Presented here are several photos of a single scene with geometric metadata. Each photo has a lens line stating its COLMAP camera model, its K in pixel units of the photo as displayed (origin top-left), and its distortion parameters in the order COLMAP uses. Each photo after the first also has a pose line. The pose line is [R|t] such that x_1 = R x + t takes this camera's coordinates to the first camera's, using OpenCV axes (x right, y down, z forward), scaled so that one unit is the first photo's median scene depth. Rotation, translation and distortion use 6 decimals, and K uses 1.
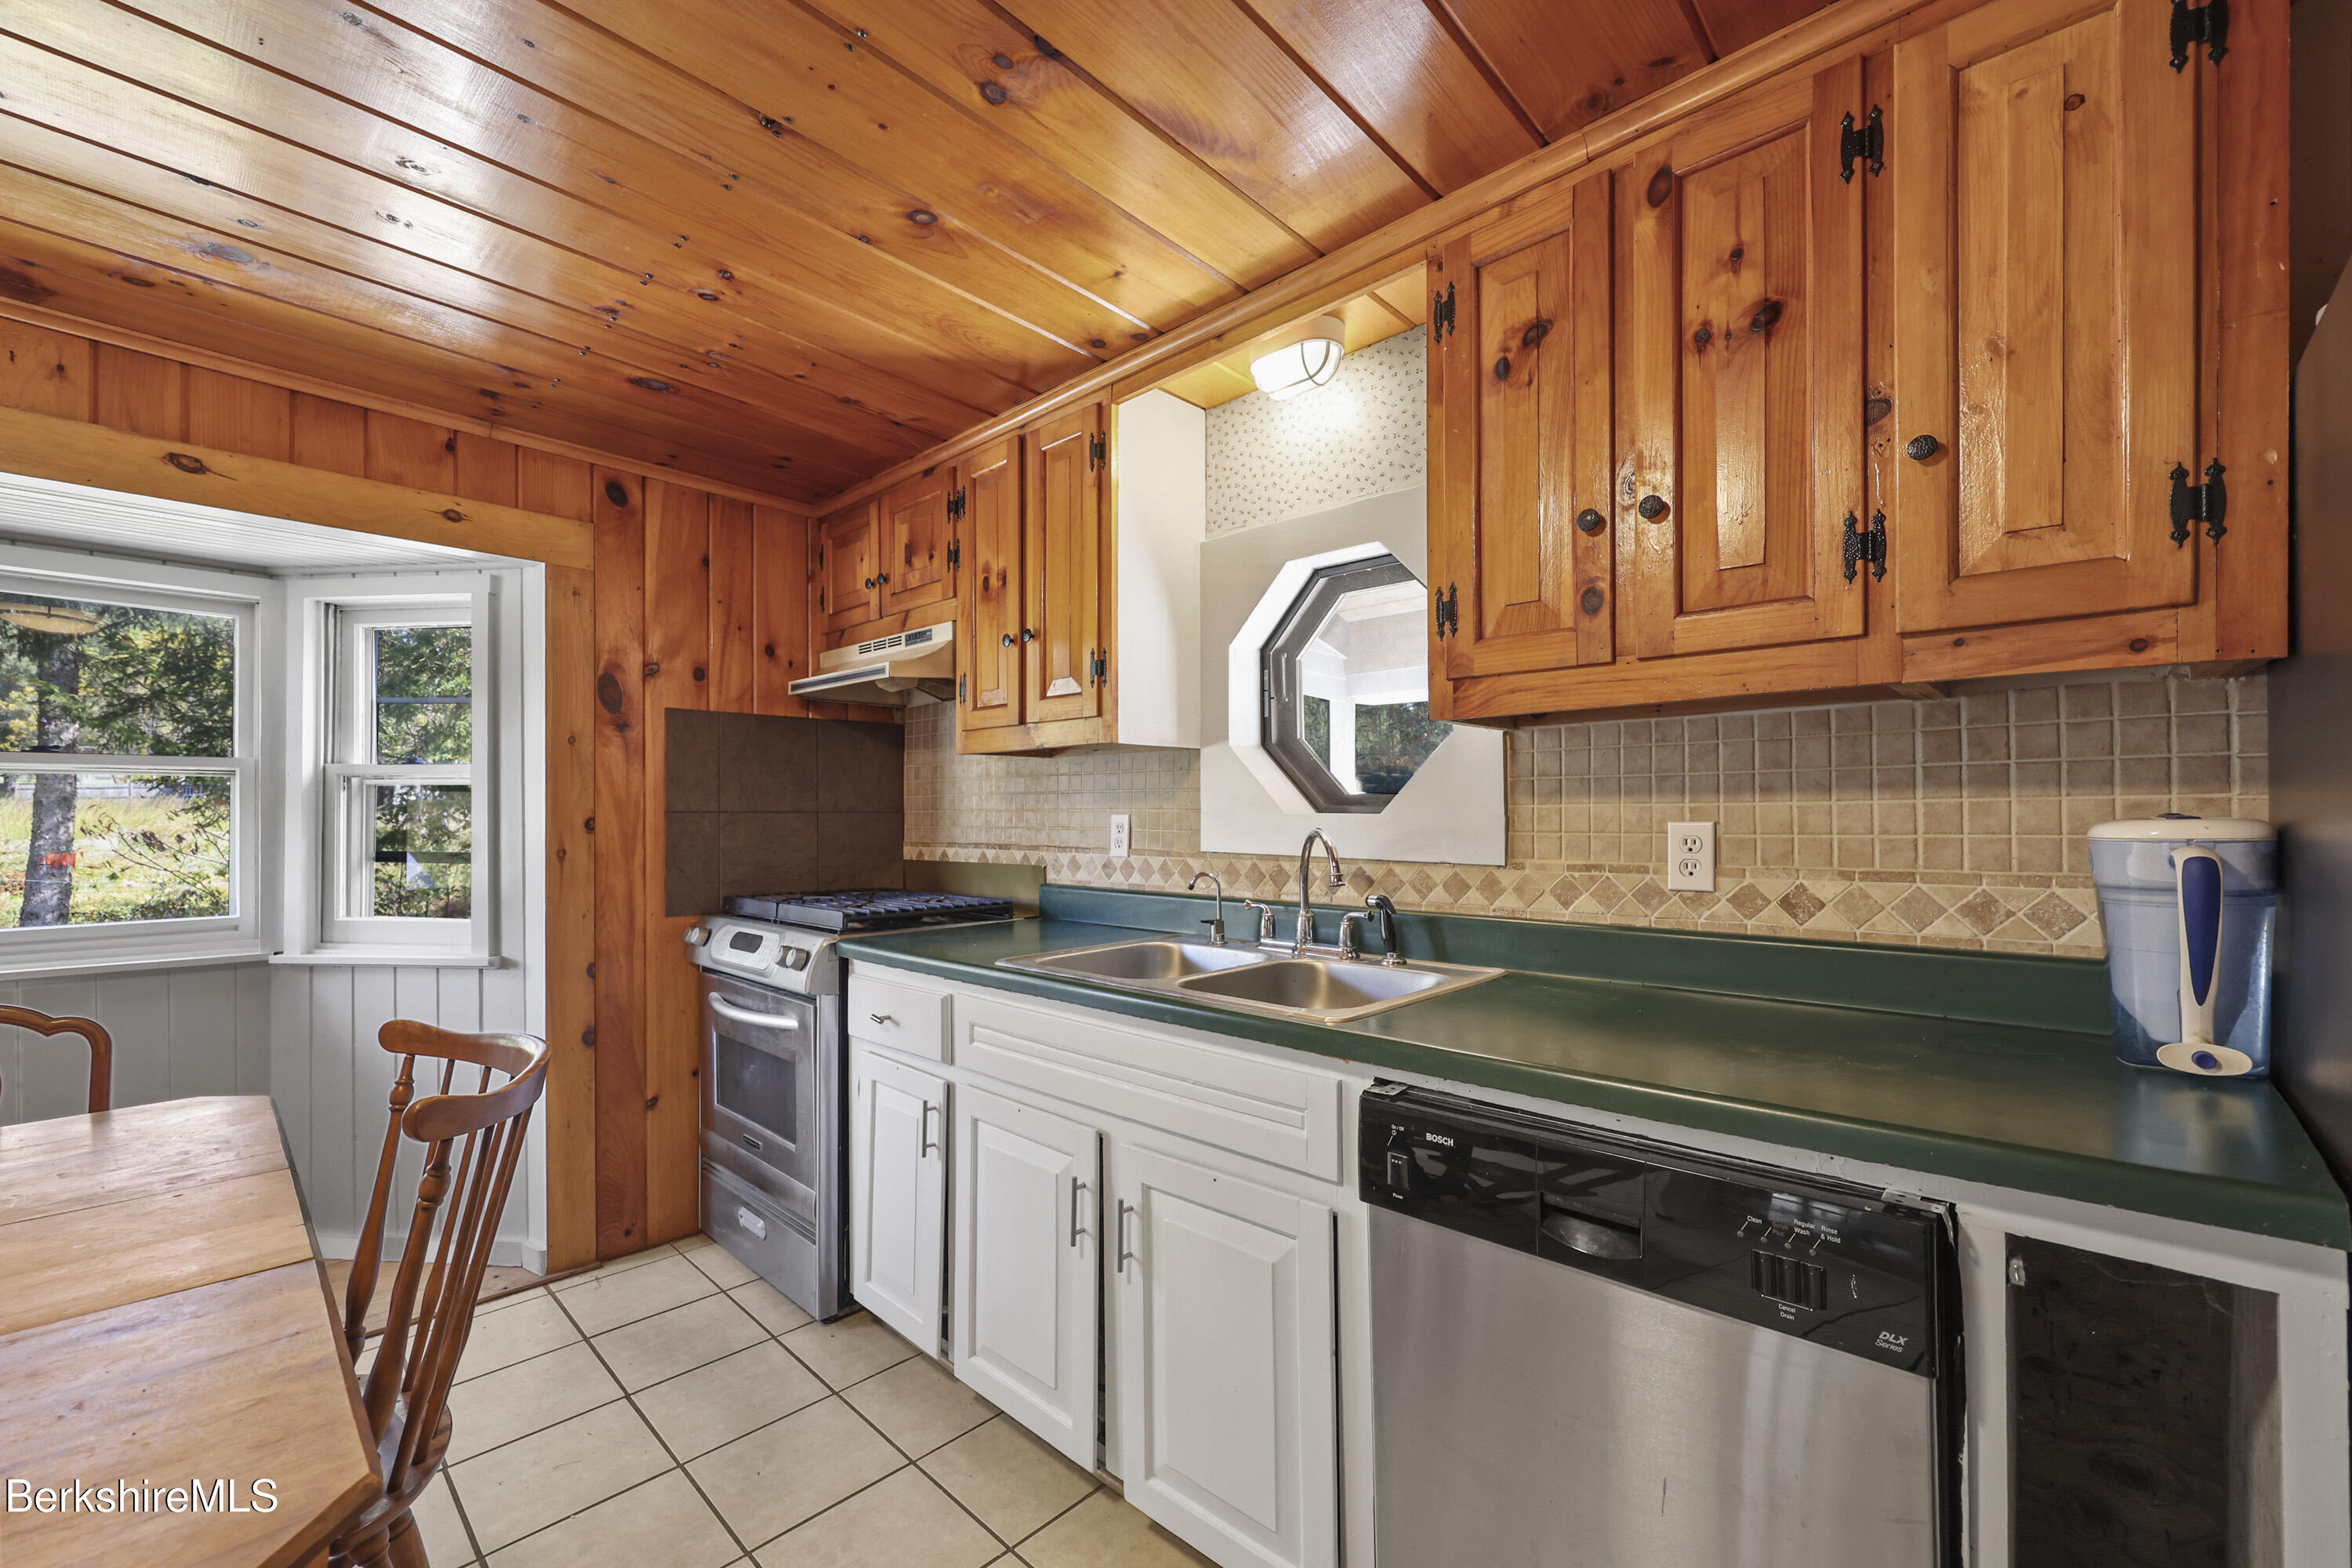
lens RADIAL K [[947.3, 0, 1175.8], [0, 947.3, 815.2], [0, 0, 1]] dist [-0.002168, -0.000132]
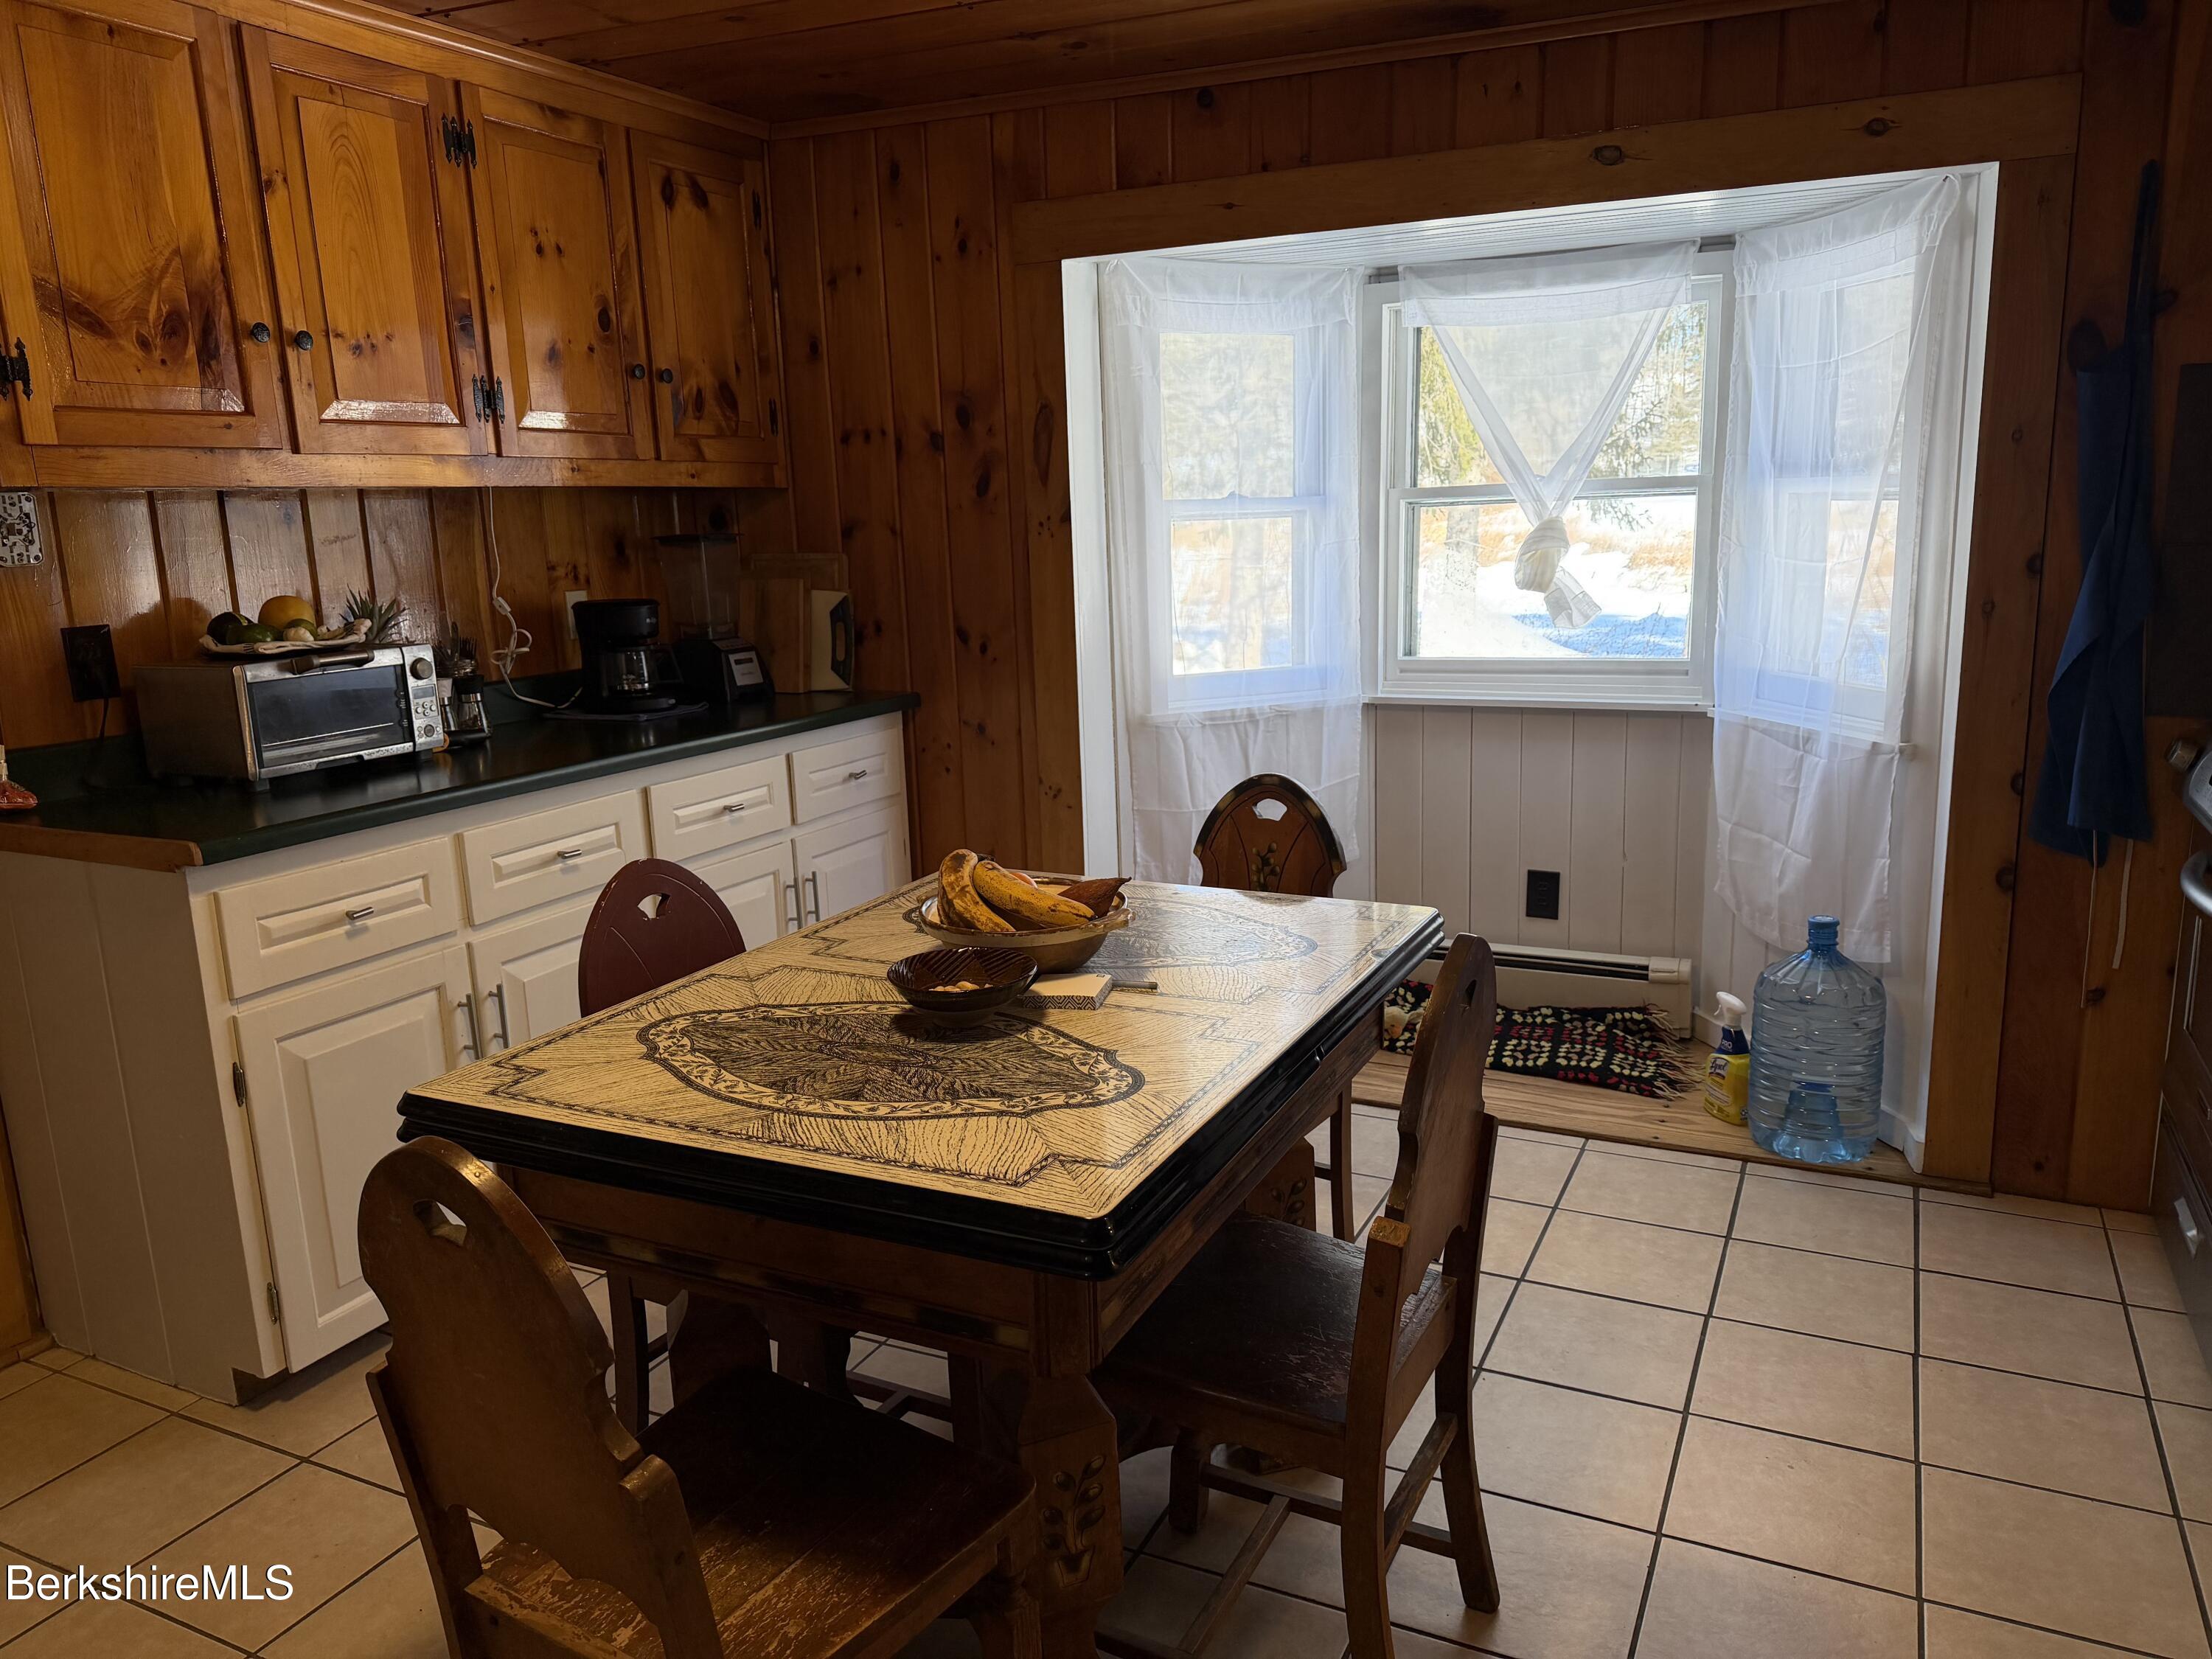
lens RADIAL K [[1565.8, 0, 1111.1], [0, 1565.8, 832.0], [0, 0, 1]] dist [-0.006791, -0.002365]
pose [[0.300584, 0.187210, -0.935201, 0.246283], [0.029019, 0.978297, 0.205164, -0.051248], [0.953314, -0.088808, 0.288628, 0.057140]]
